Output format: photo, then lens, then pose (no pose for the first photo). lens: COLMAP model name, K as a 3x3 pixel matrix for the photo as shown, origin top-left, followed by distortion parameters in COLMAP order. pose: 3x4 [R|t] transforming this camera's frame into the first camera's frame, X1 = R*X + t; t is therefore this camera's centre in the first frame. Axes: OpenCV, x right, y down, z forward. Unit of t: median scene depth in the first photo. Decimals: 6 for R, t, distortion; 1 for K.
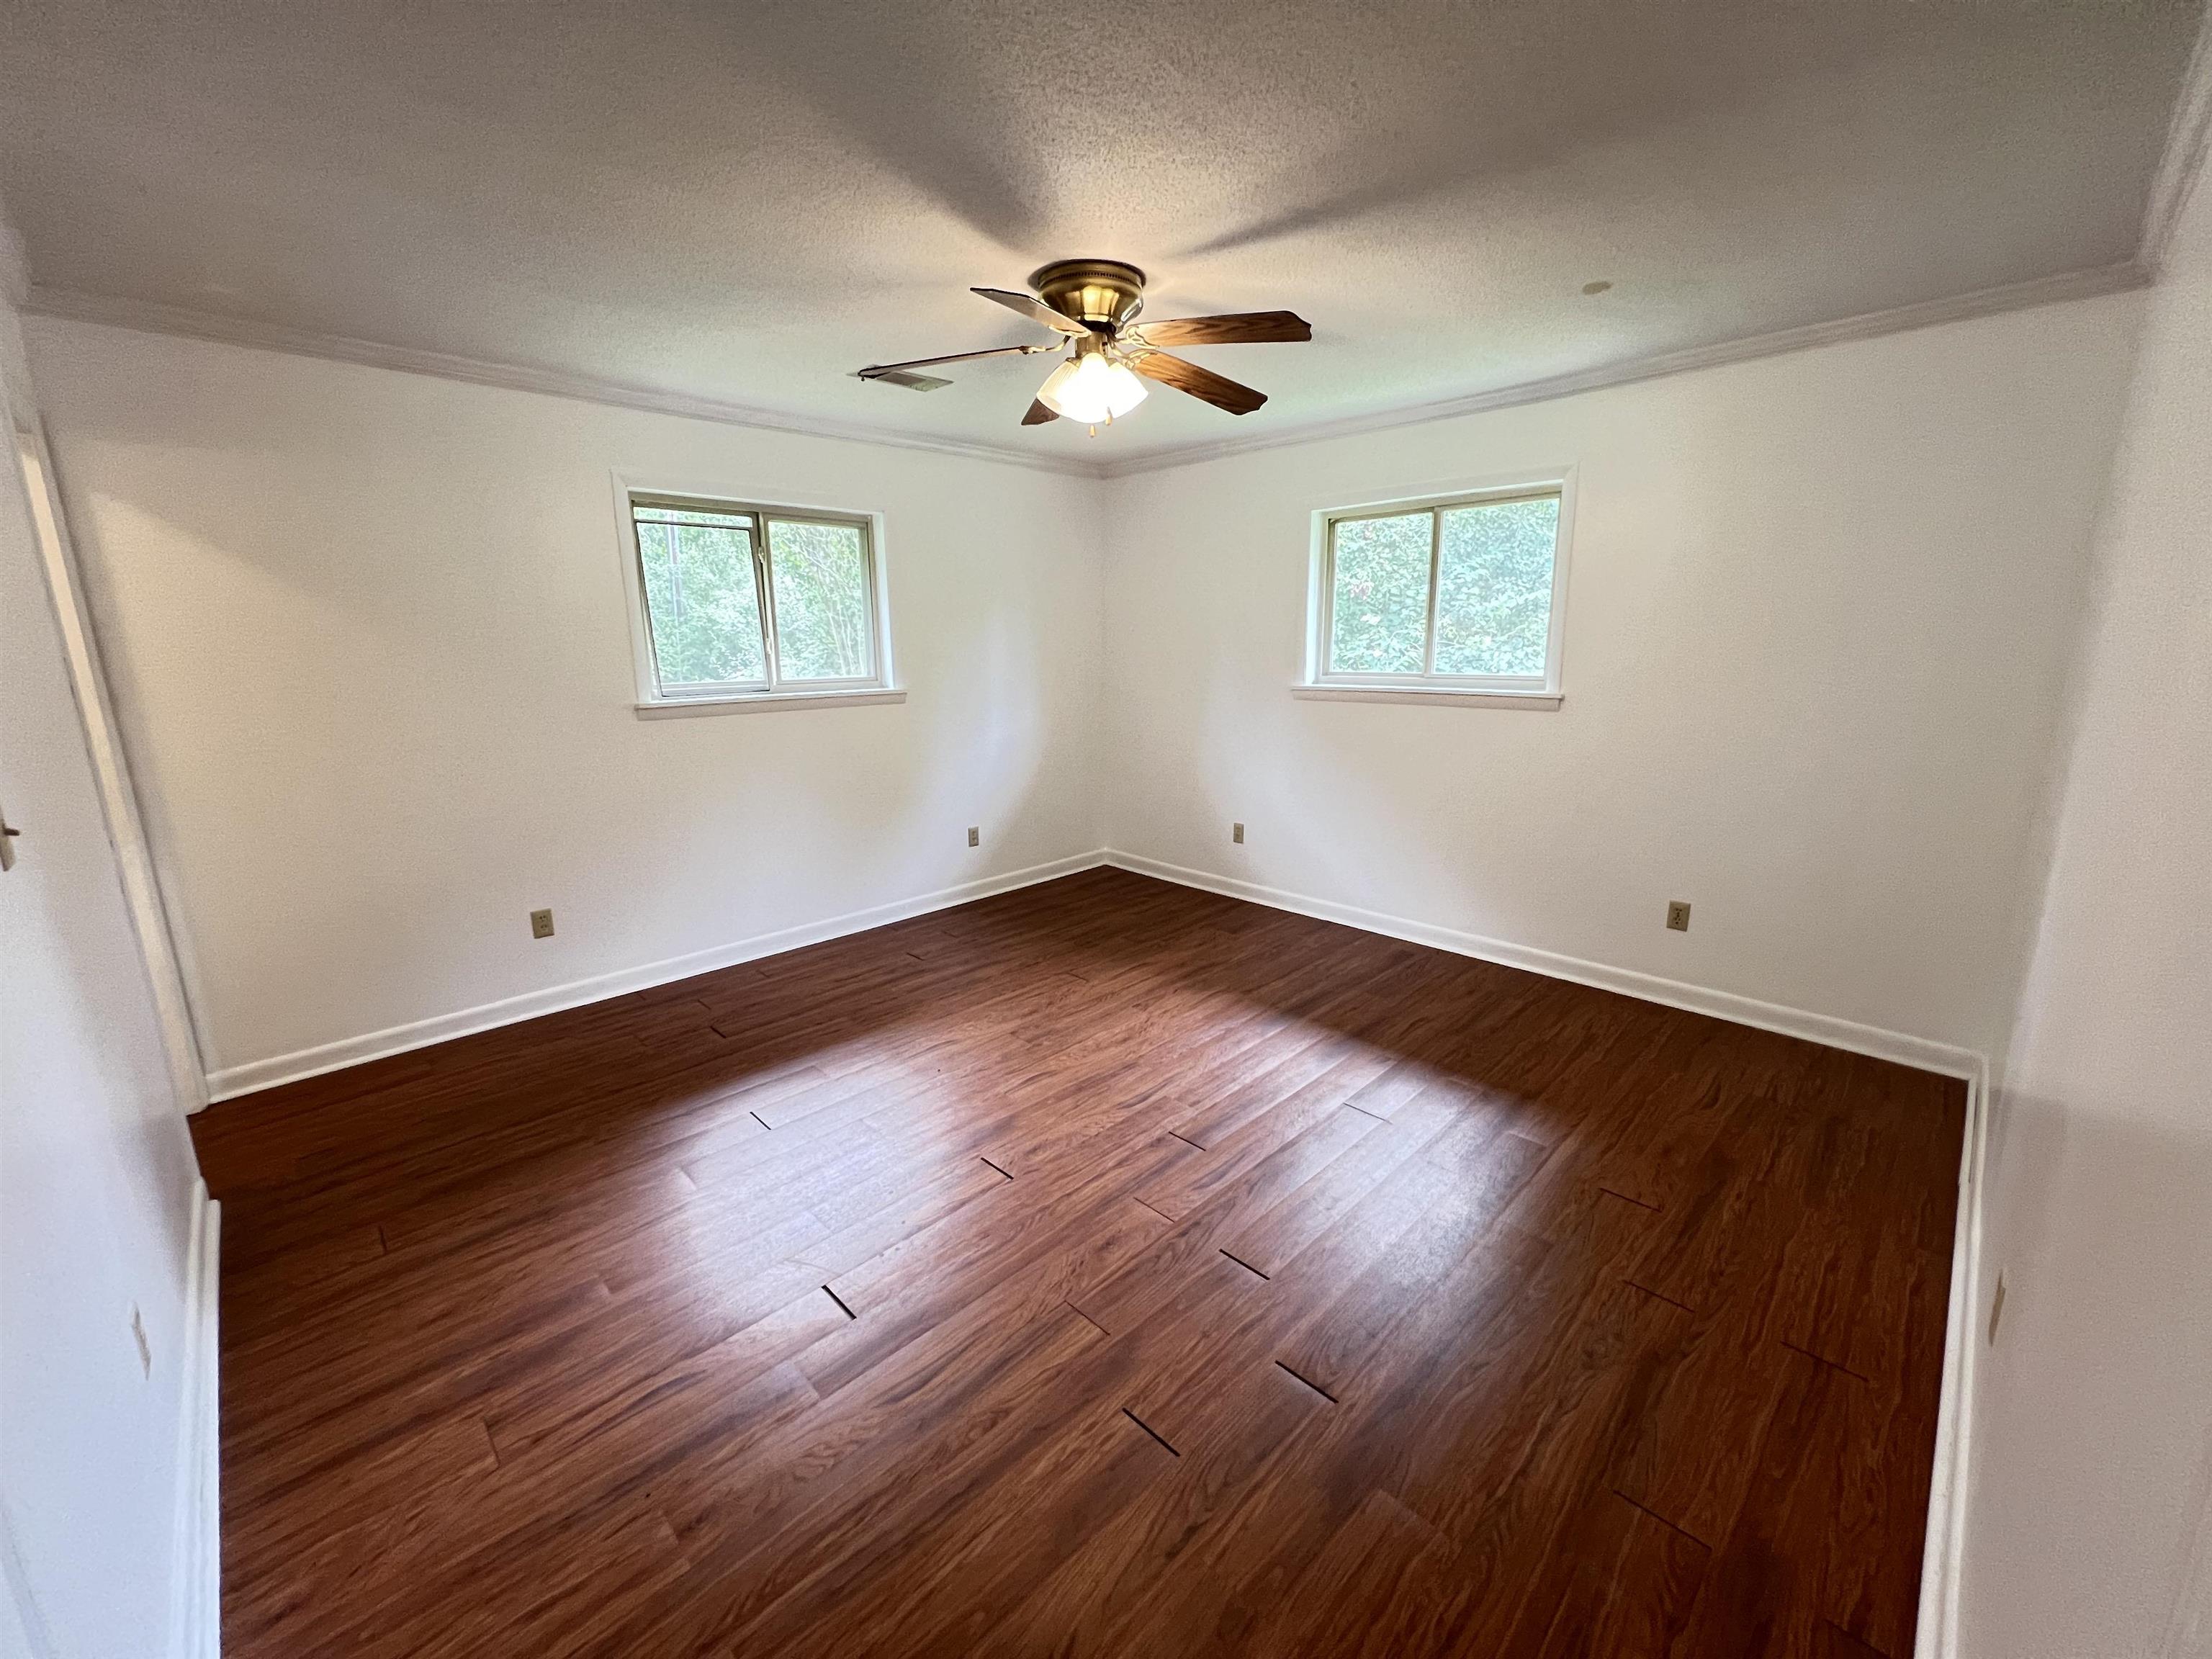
lens RADIAL K [[882.3, 0, 1096.5], [0, 882.3, 825.0], [0, 0, 1]] dist [-0.003757, 0.000105]
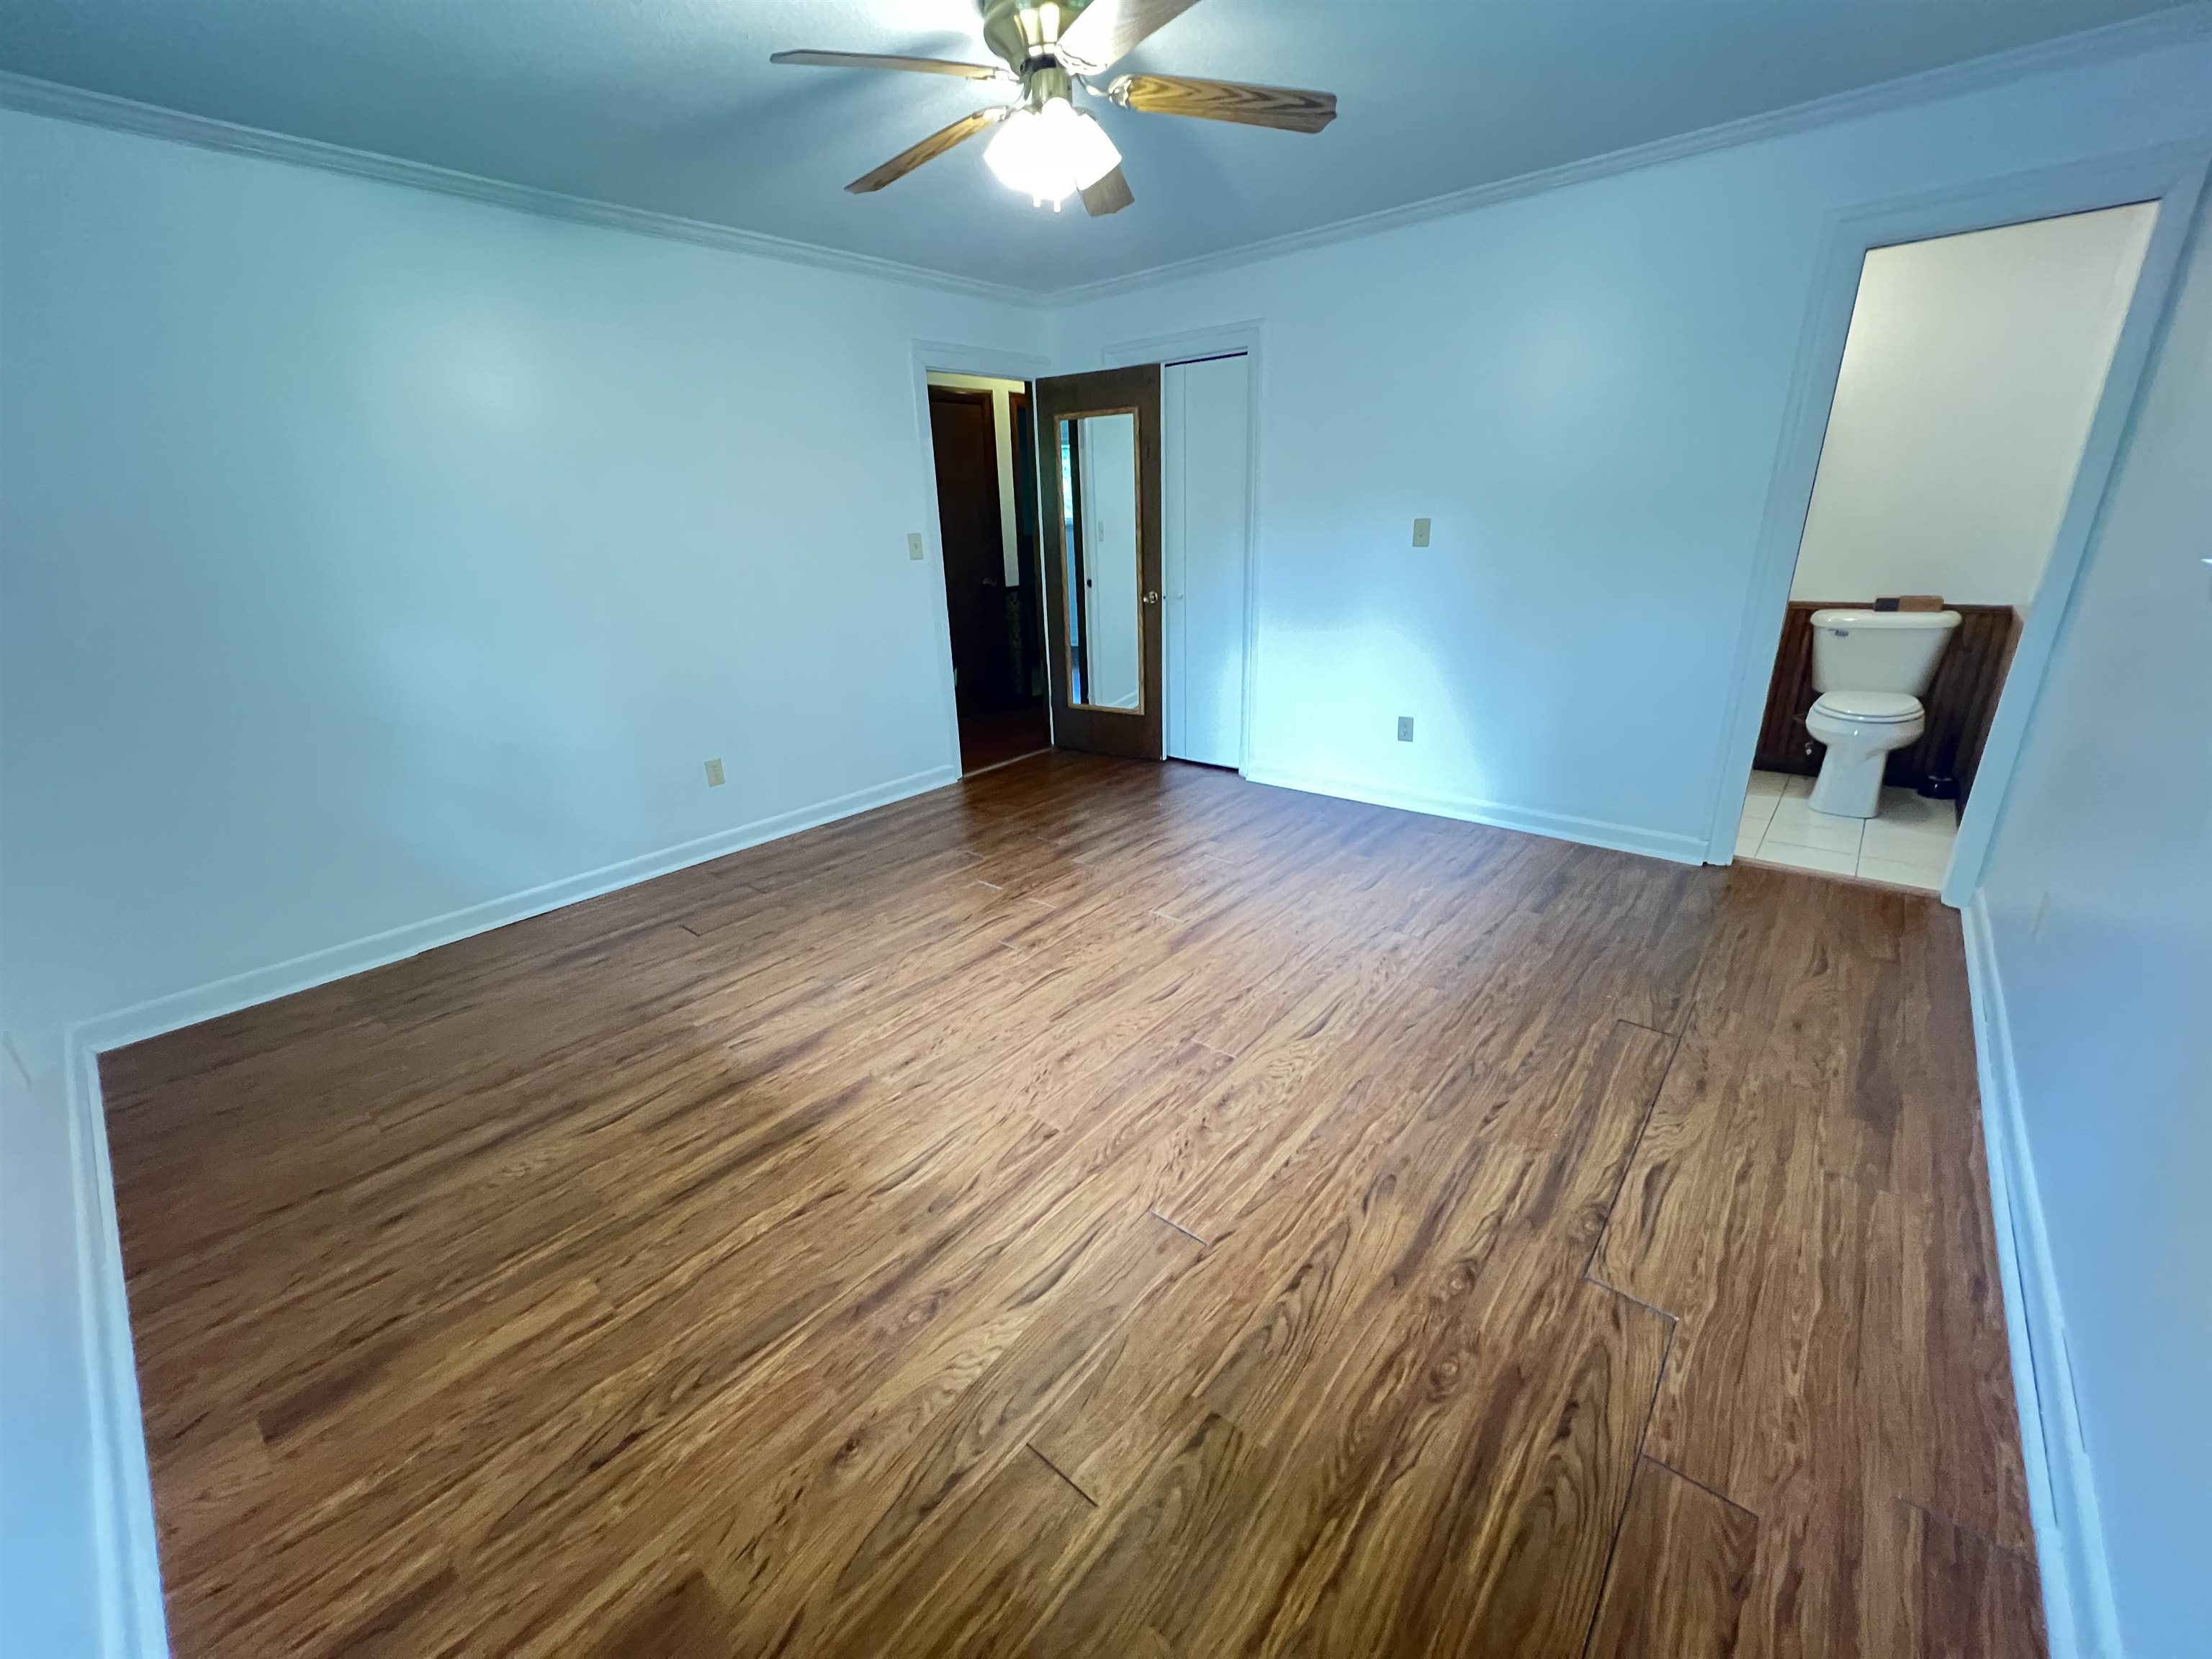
lens RADIAL K [[882.3, 0, 1096.5], [0, 882.3, 825.0], [0, 0, 1]] dist [-0.003757, 0.000105]
pose [[-0.995432, 0.072924, -0.061625, 0.048417], [0.029410, 0.848268, 0.528749, -0.361585], [0.090833, 0.524522, -0.846538, 1.858976]]
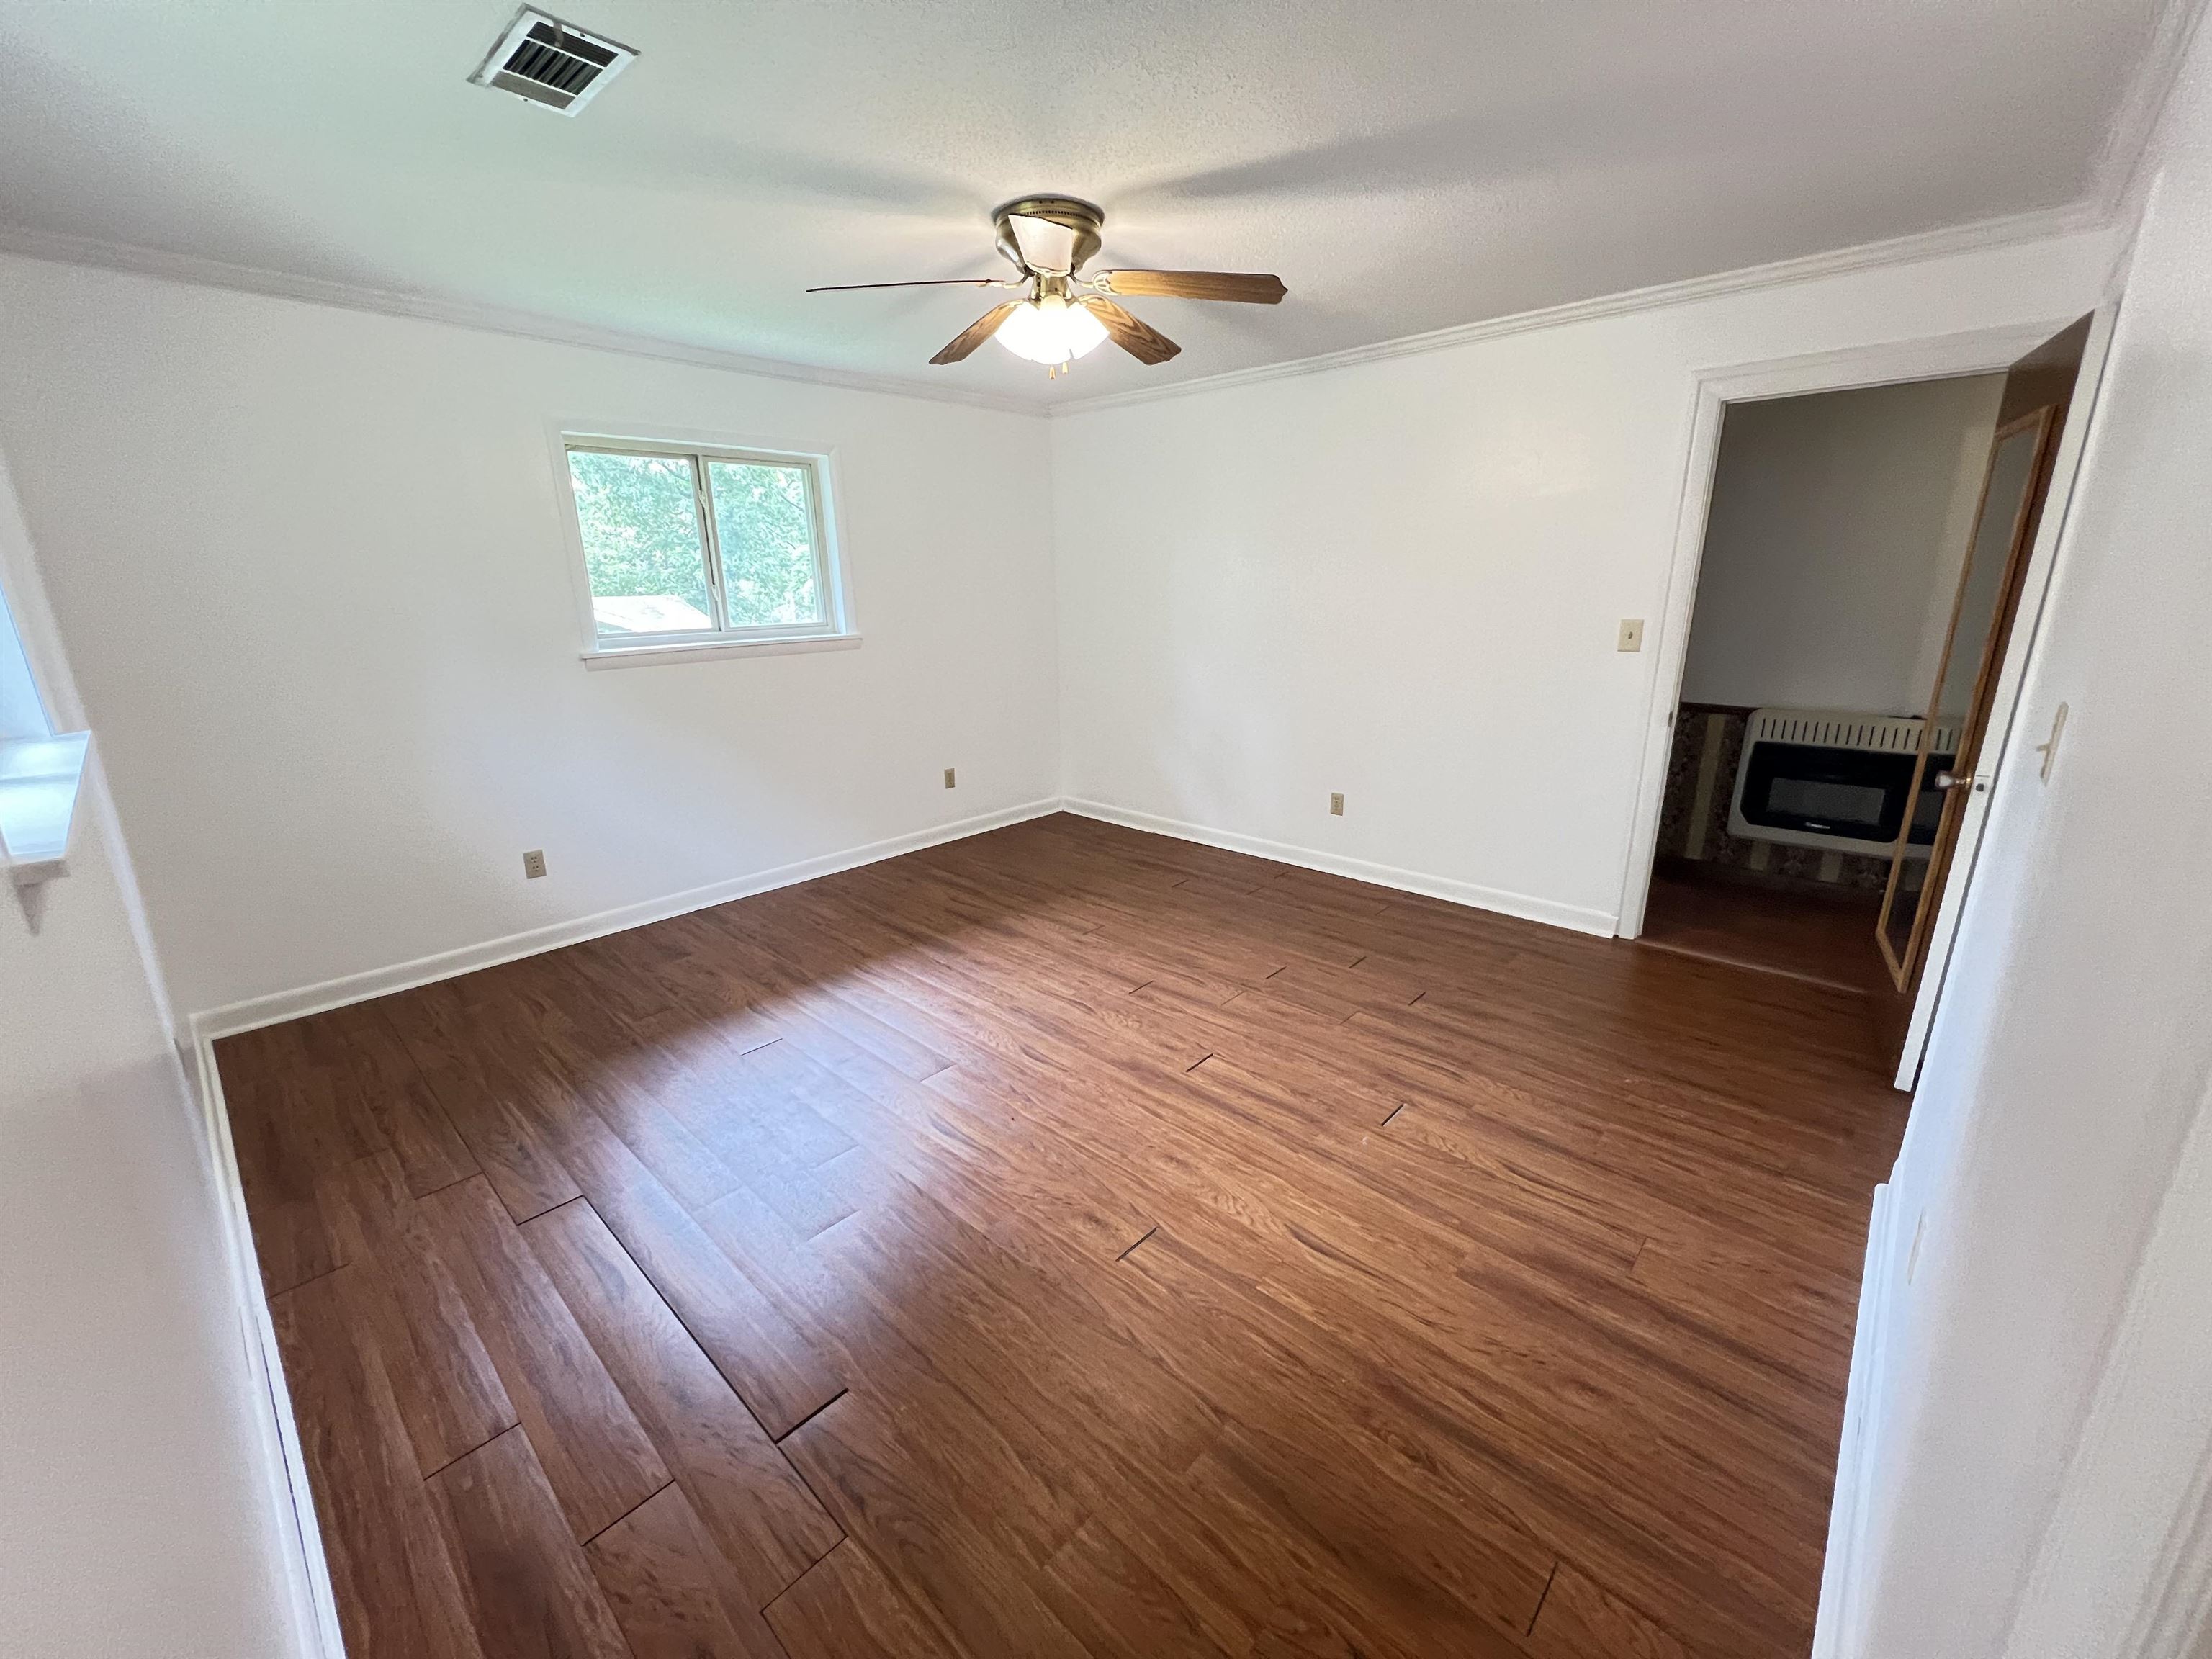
lens RADIAL K [[882.3, 0, 1096.5], [0, 882.3, 825.0], [0, 0, 1]] dist [-0.003757, 0.000105]
pose [[-0.040077, -0.257012, 0.965577, -1.033357], [0.227100, 0.938720, 0.259289, -0.195514], [-0.973047, 0.229674, 0.020747, 0.970164]]
